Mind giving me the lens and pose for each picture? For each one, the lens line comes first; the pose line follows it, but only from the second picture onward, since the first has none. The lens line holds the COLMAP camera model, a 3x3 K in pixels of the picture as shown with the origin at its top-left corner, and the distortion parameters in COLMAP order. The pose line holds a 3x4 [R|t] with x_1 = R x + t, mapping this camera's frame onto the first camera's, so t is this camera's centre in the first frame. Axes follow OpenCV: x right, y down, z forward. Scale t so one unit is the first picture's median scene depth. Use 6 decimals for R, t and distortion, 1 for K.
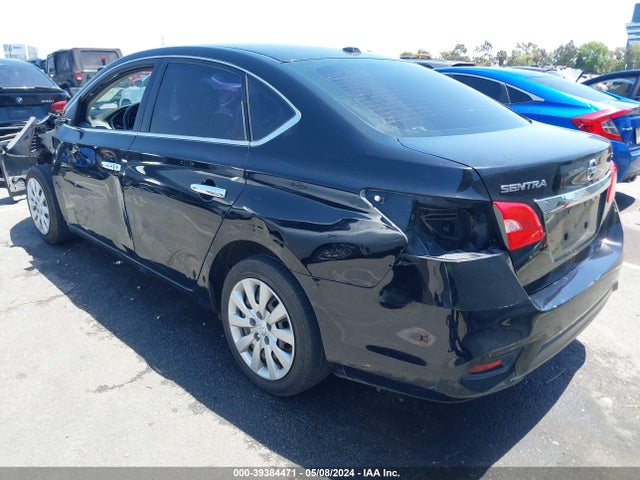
lens RADIAL K [[499.6, 0, 321.3], [0, 499.6, 243.1], [0, 0, 1]] dist [-0.000308, 0.011121]
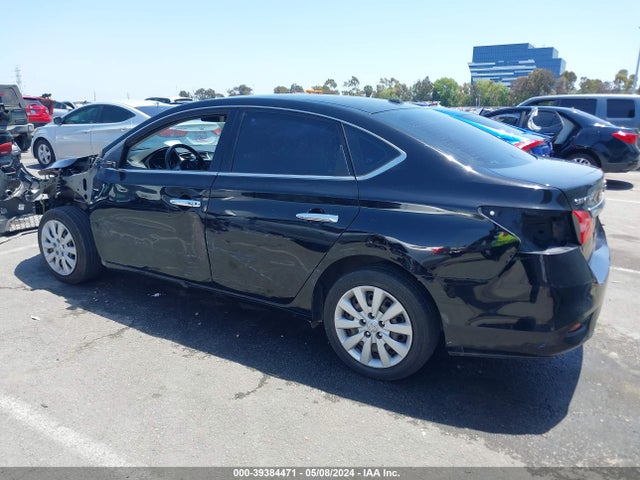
lens RADIAL K [[499.6, 0, 318.8], [0, 499.6, 236.4], [0, 0, 1]] dist [-0.000308, 0.011121]
pose [[0.972382, -0.063779, 0.224510, -0.461639], [0.079861, 0.994795, -0.063289, 0.015840], [-0.219305, 0.079471, 0.972414, -0.163761]]
